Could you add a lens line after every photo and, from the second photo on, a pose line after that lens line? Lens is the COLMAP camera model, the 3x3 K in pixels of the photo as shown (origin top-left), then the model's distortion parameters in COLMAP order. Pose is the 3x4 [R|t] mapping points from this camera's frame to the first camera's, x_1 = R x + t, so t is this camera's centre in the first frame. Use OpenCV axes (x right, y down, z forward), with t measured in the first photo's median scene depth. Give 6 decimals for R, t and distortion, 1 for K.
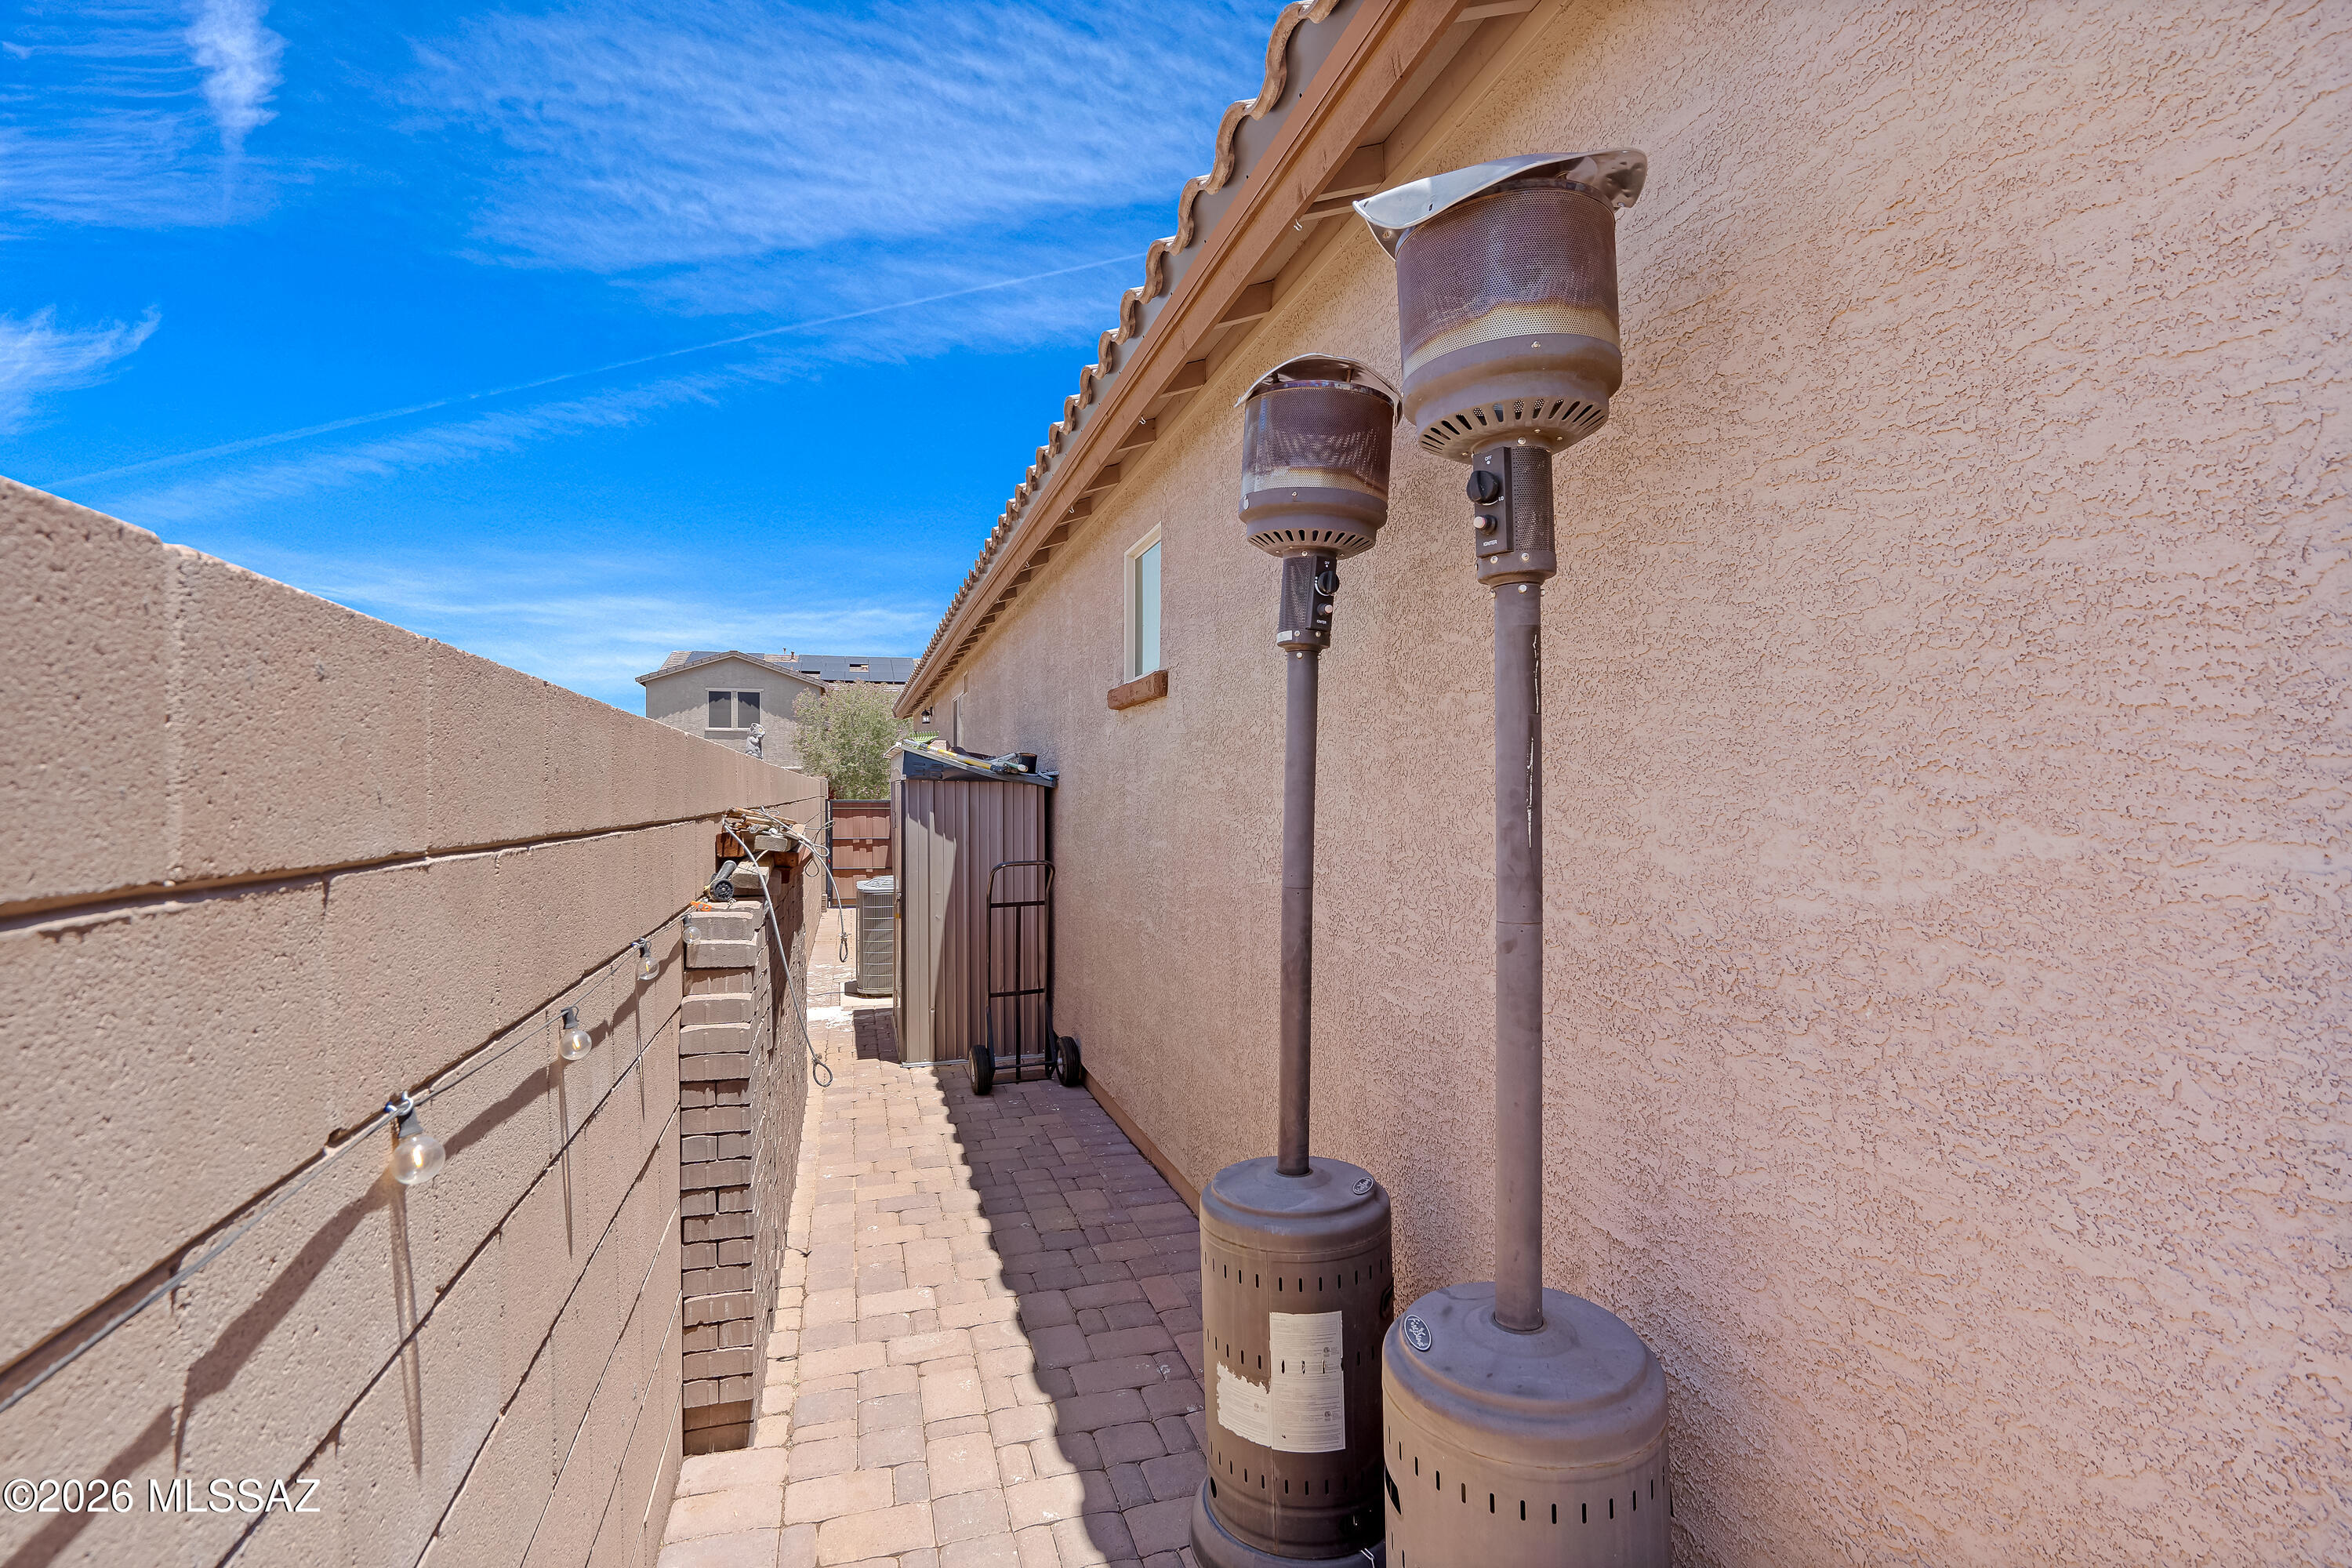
lens RADIAL K [[1079.4, 0, 1171.6], [0, 1079.4, 785.1], [0, 0, 1]] dist [-0.003800, 0.000573]
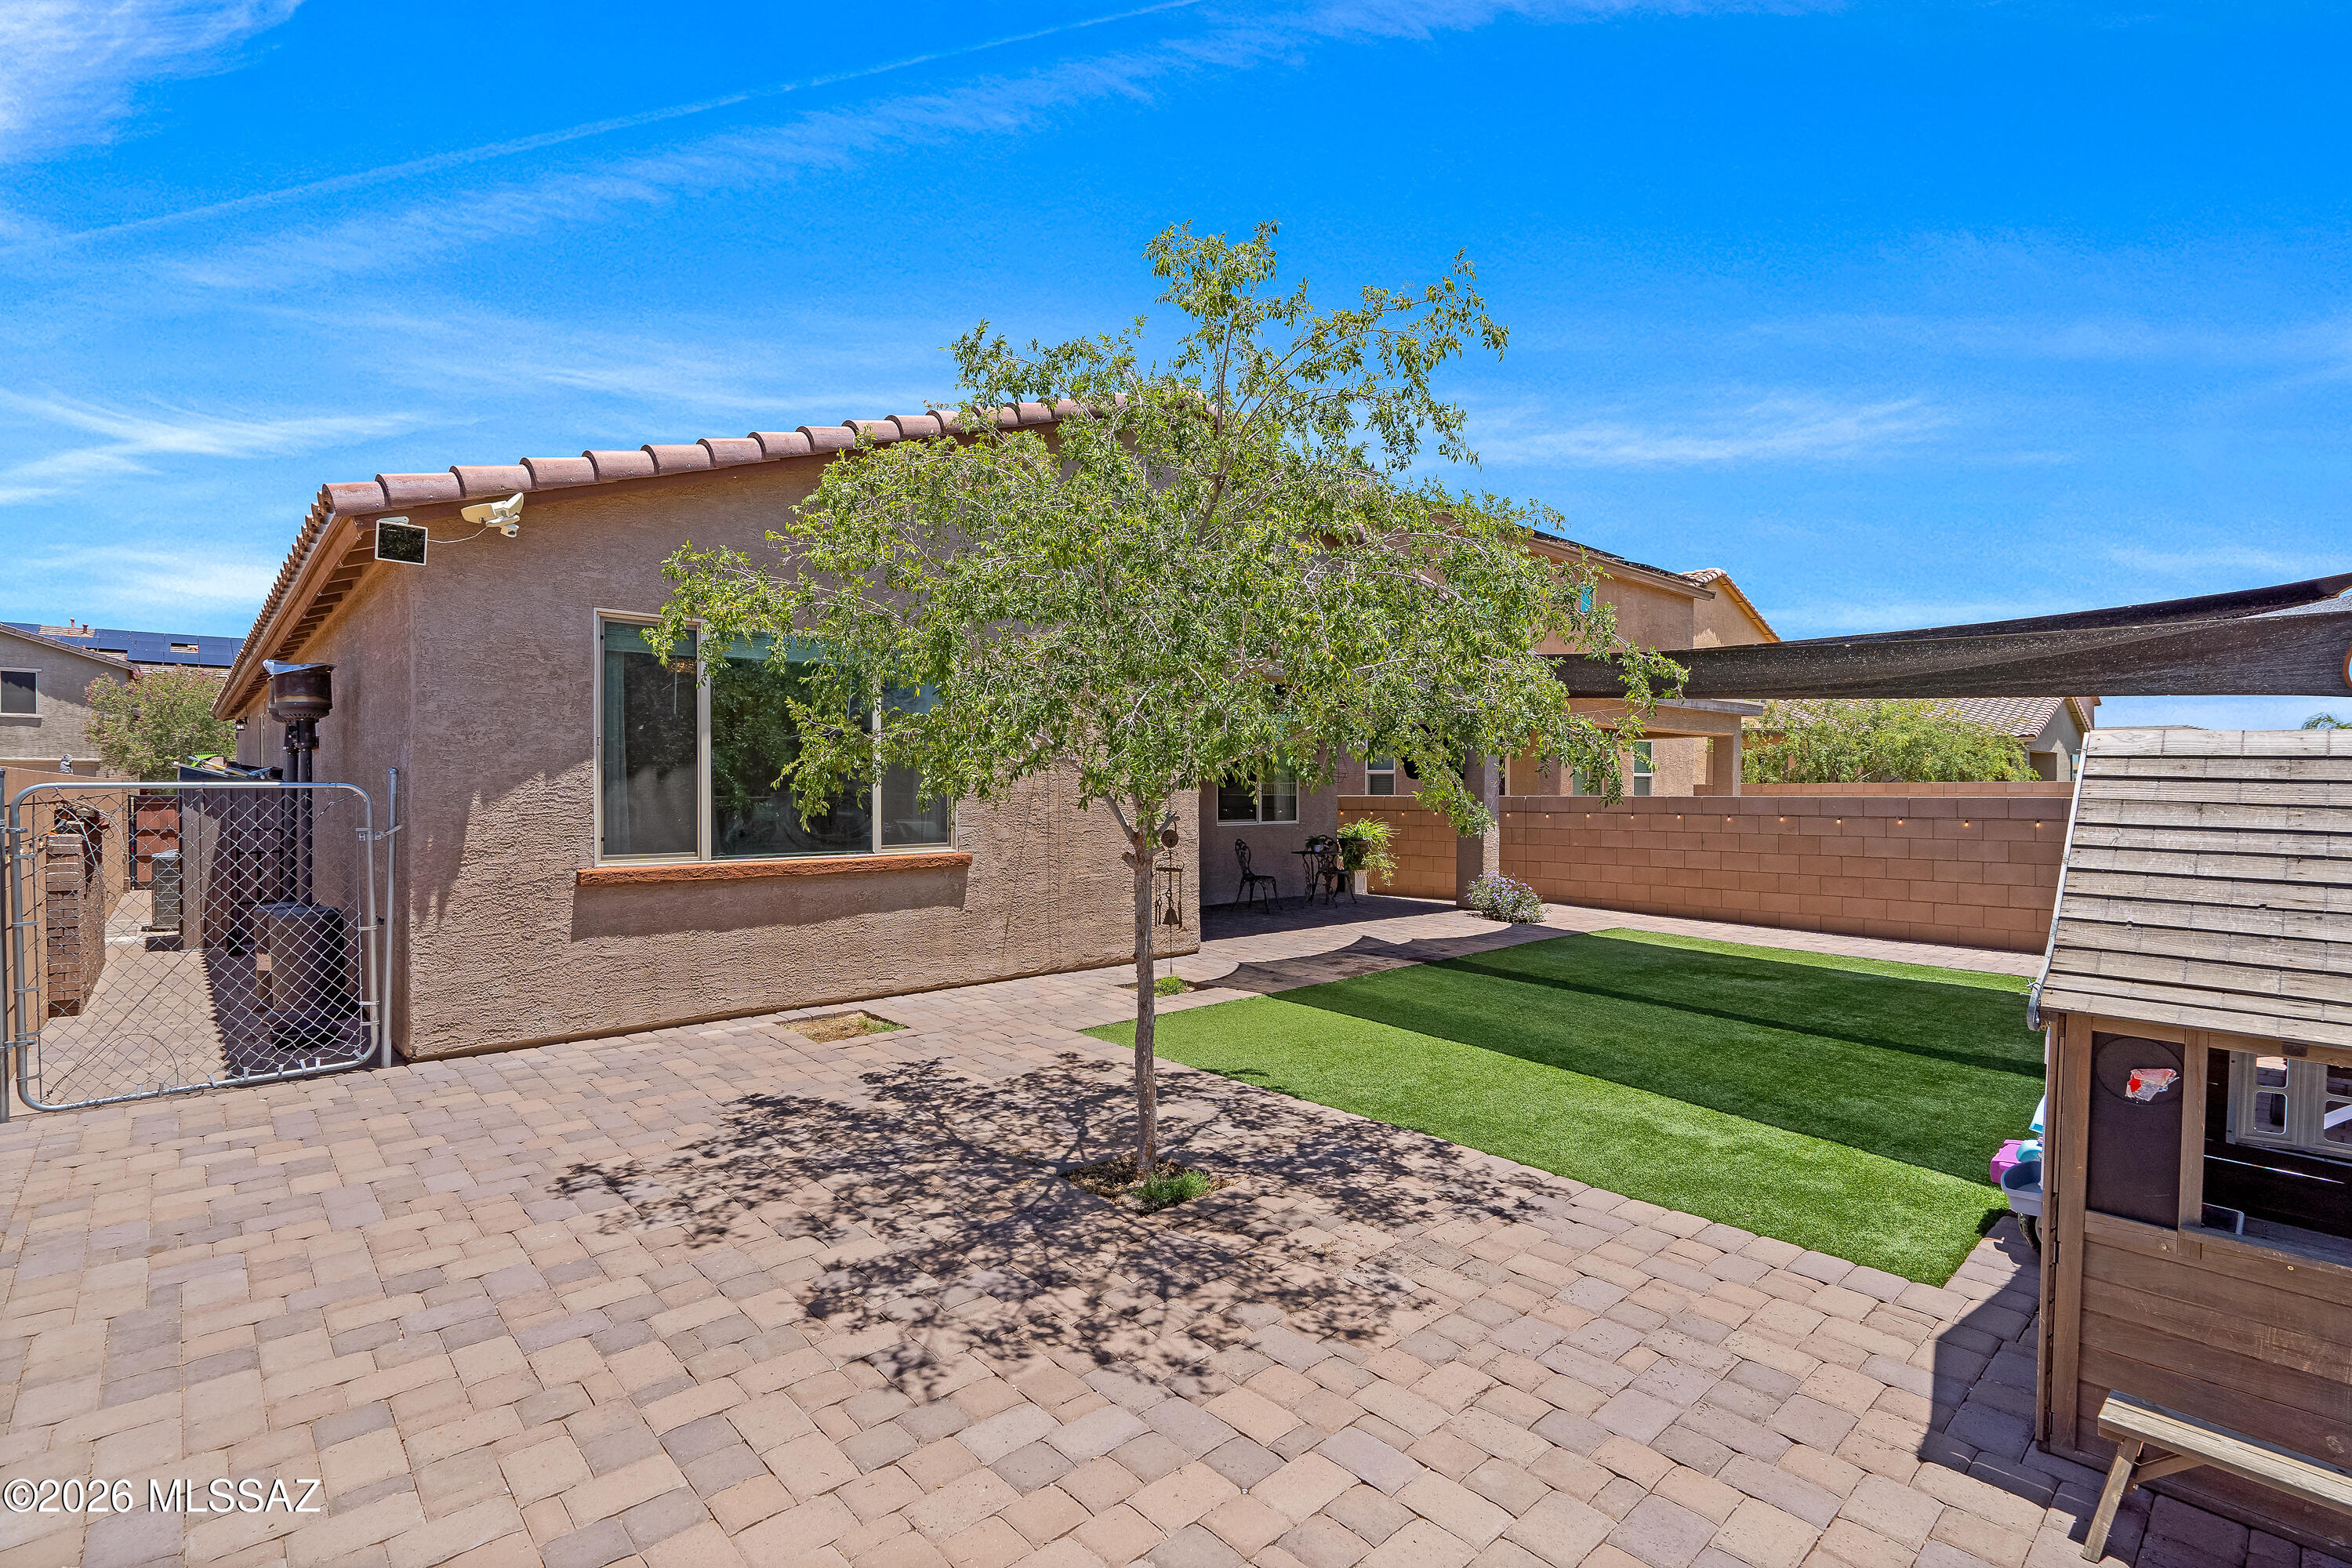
lens RADIAL K [[1097.3, 0, 1176.3], [0, 1097.3, 795.6], [0, 0, 1]] dist [-0.001180, 0.000535]
pose [[0.902055, -0.000009, 0.431622, 0.340779], [-0.005686, 0.999913, 0.011905, -0.013069], [-0.431584, -0.013193, 0.901976, -0.998360]]
